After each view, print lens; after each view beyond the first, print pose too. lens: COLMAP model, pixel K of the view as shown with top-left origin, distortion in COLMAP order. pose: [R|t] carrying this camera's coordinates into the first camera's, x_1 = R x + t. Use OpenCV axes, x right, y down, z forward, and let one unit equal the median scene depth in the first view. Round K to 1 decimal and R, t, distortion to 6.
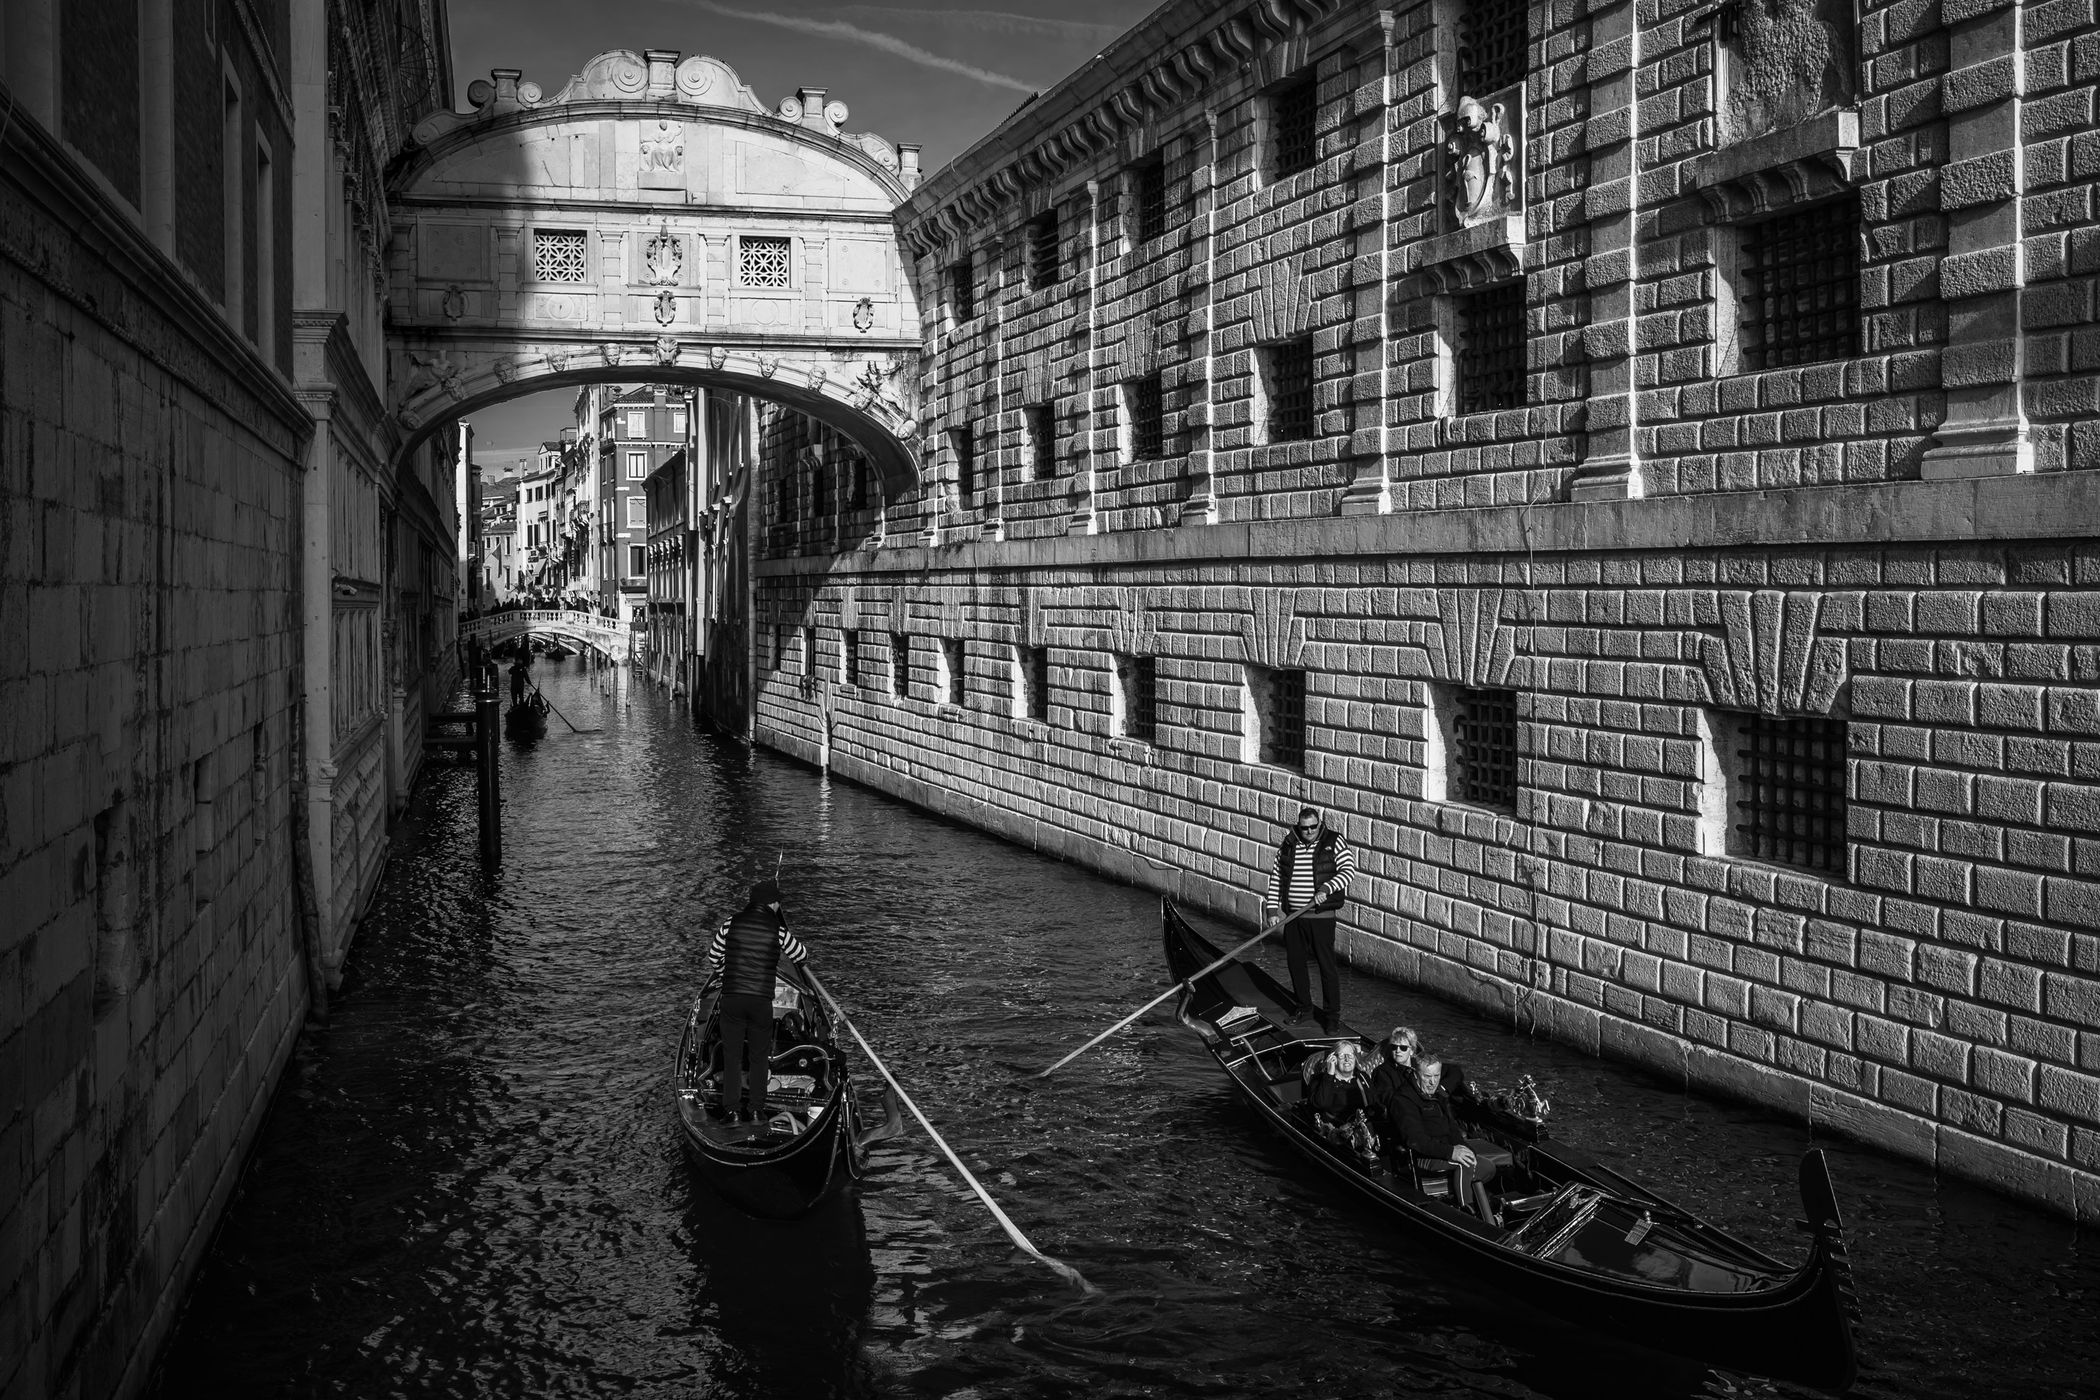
lens RADIAL K [[2090.5, 0, 1005.9], [0, 2090.5, 601.1], [0, 0, 1]] dist [-0.039690, 0.004007]
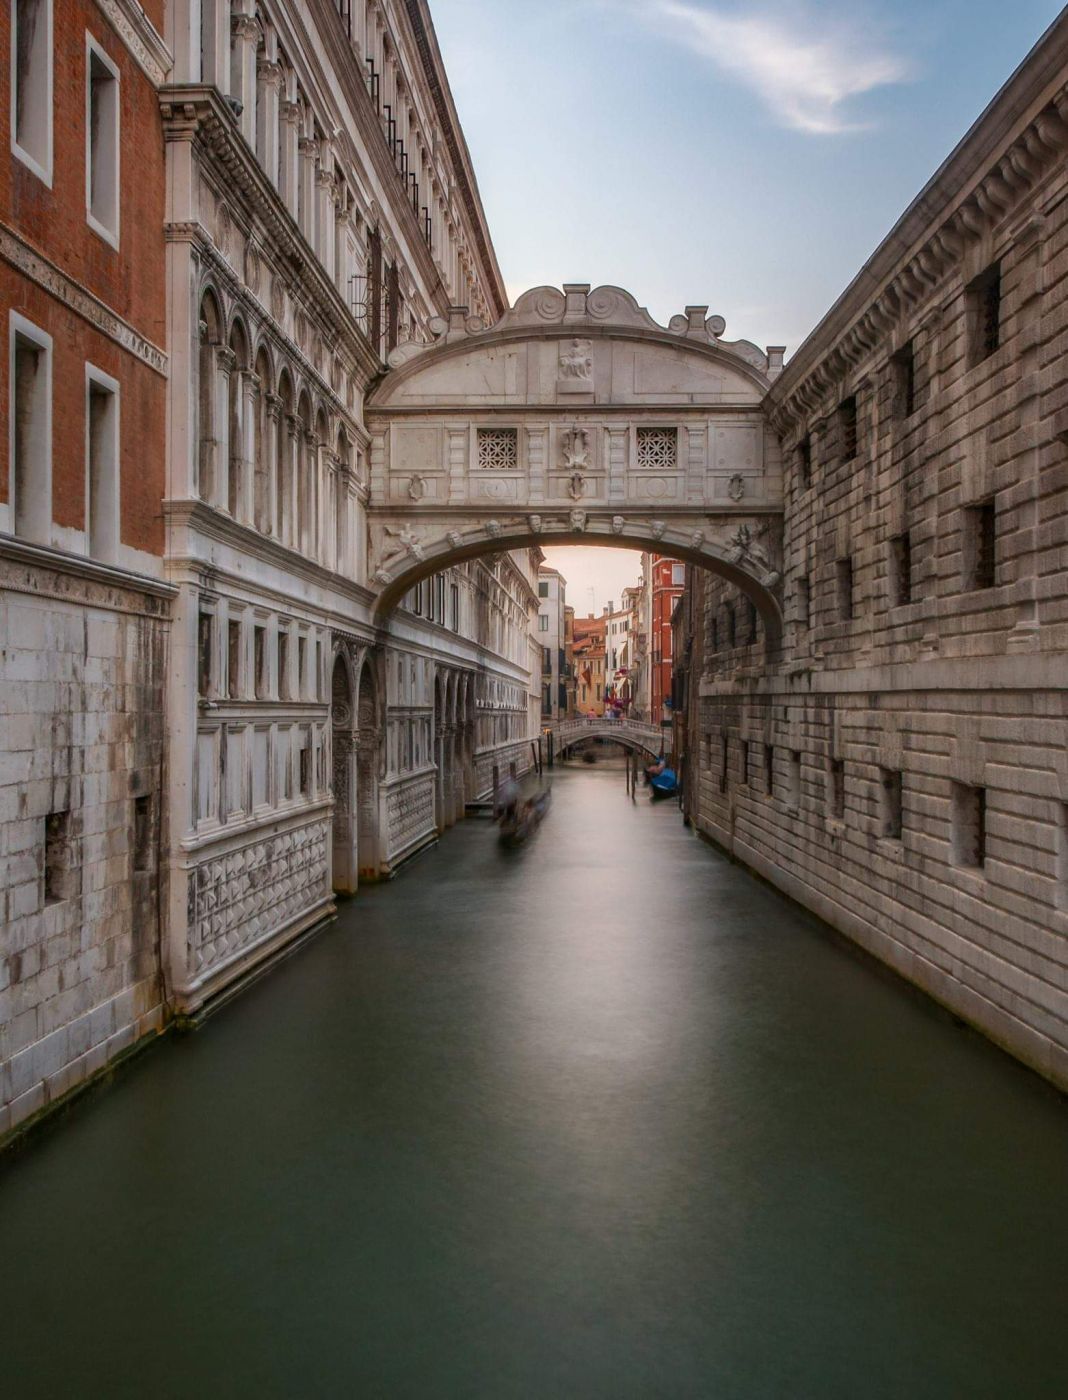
lens RADIAL K [[1635.6, 0, 492.6], [0, 1635.6, 697.3], [0, 0, 1]] dist [-0.022401, 0.003219]
pose [[0.951040, 0.008033, -0.308963, 0.097741], [-0.010534, 0.999924, -0.006428, -0.005004], [0.308888, 0.009368, 0.951052, 0.036441]]
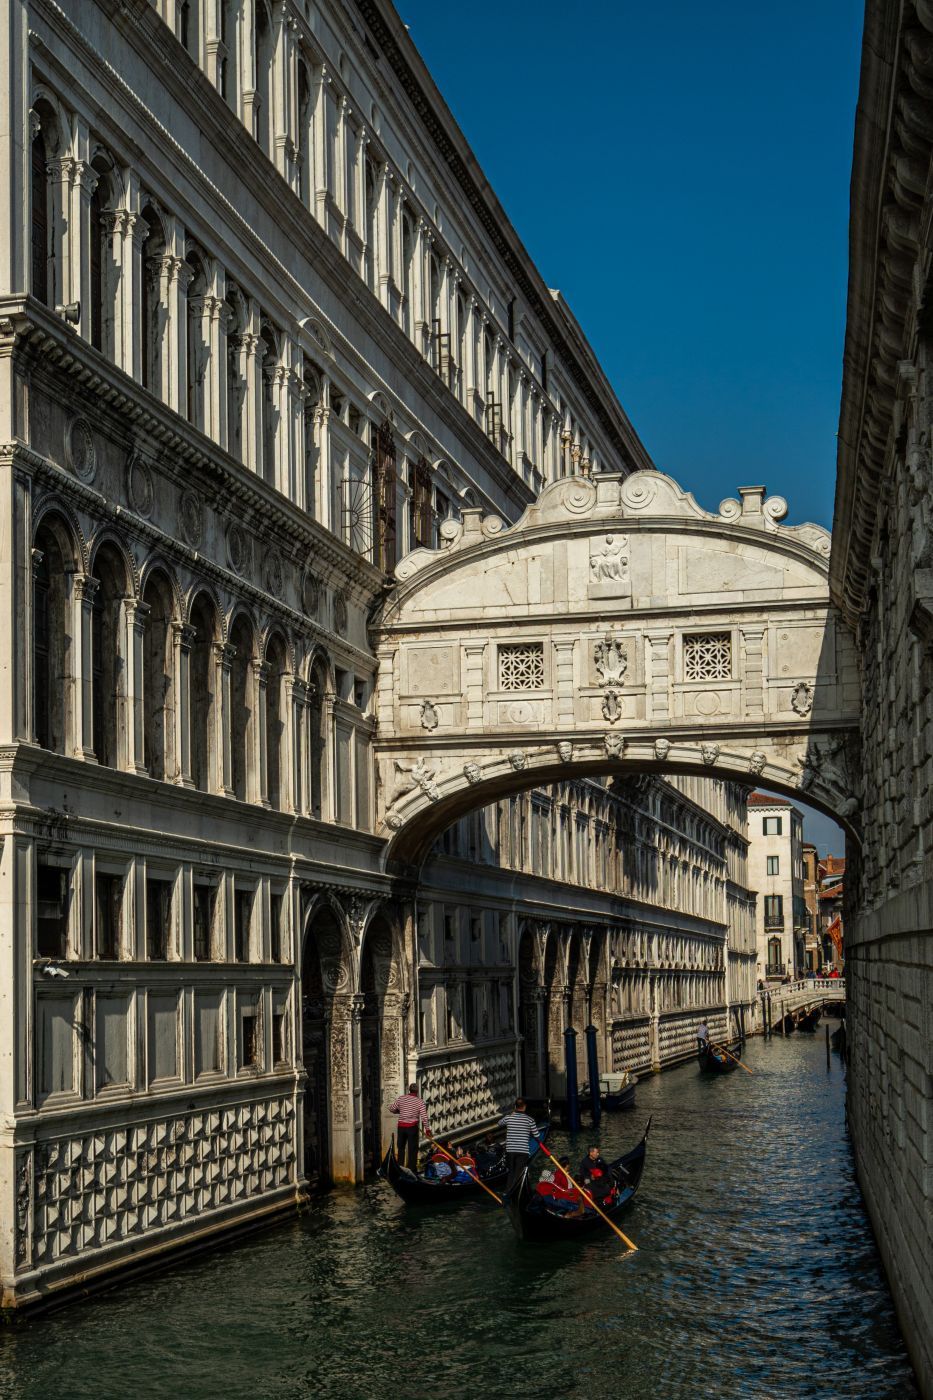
lens RADIAL K [[1917.9, 0, 343.2], [0, 1917.9, 902.3], [0, 0, 1]] dist [-0.015457, -0.039320]
pose [[0.862618, -0.021711, -0.505390, 0.219891], [0.004440, 0.999365, -0.035353, -0.003638], [0.505836, 0.028253, 0.862167, 0.069765]]
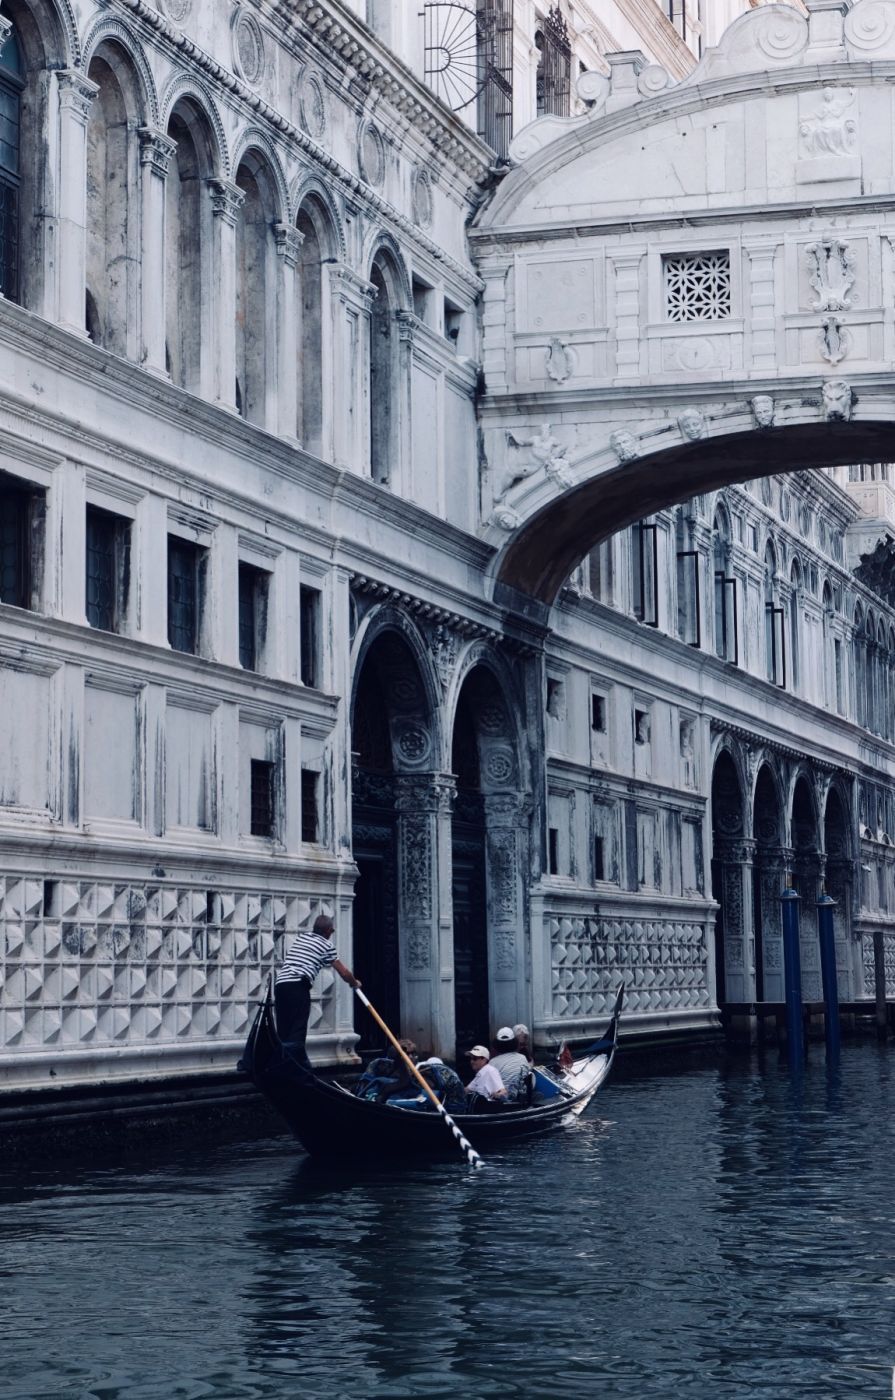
lens RADIAL K [[2742.6, 0, 484.8], [0, 2742.6, 661.5], [0, 0, 1]] dist [-0.016315, -0.048208]
pose [[0.859177, -0.055742, -0.508632, 0.209681], [0.000880, 0.994208, -0.107470, 0.071391], [0.511677, 0.091888, 0.854250, 0.140118]]
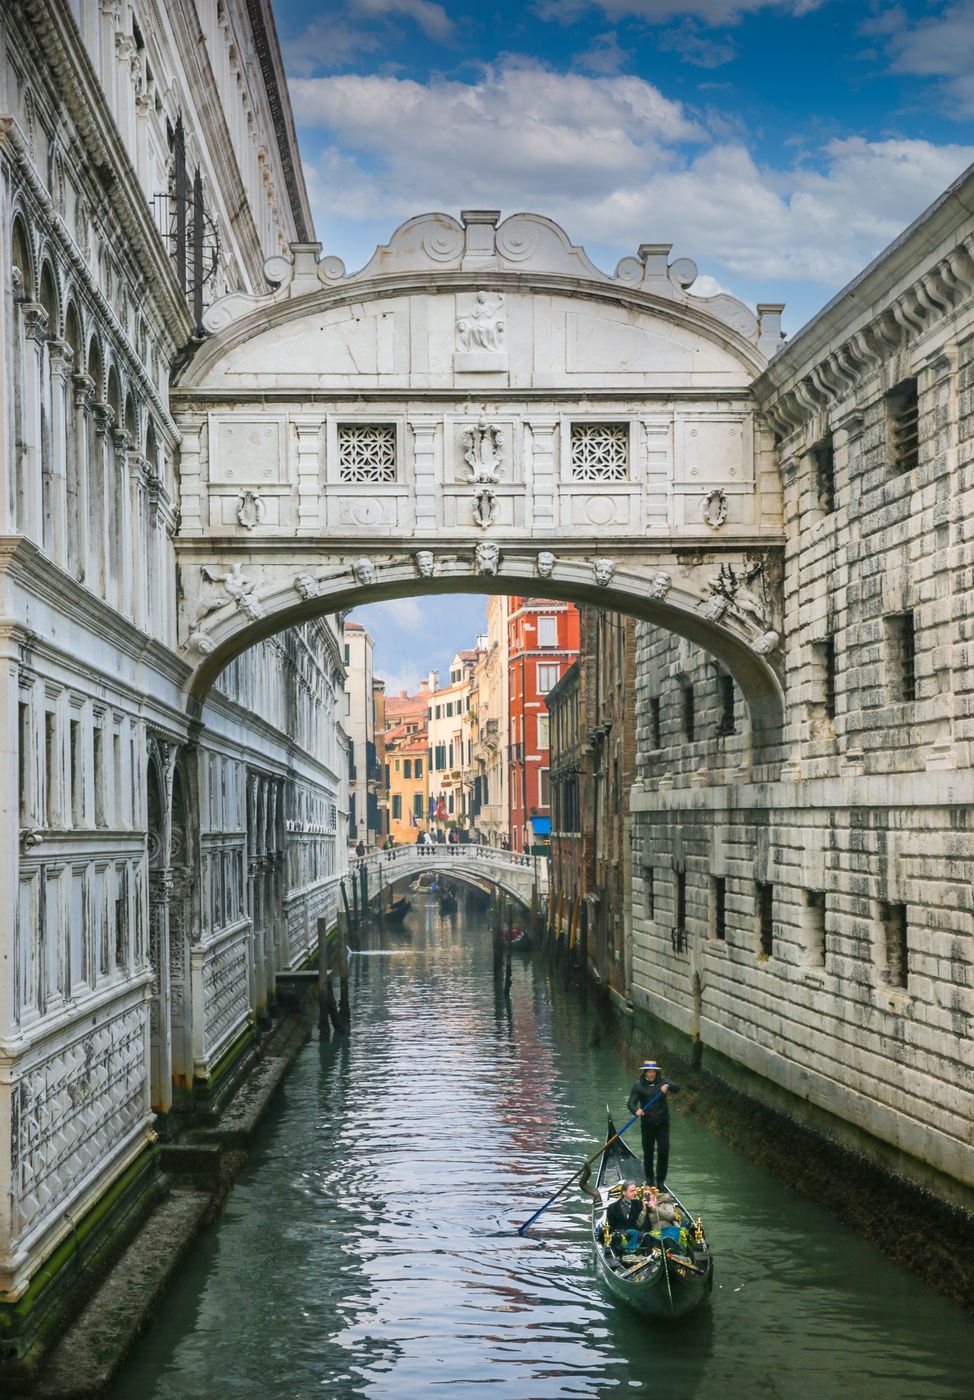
lens RADIAL K [[2421.1, 0, 466.3], [0, 2421.1, 786.9], [0, 0, 1]] dist [0.118470, 0.131025]
pose [[0.975343, -0.006424, -0.220600, 0.052300], [0.002649, 0.999845, -0.017401, -0.006849], [0.220678, 0.016387, 0.975209, 0.011418]]
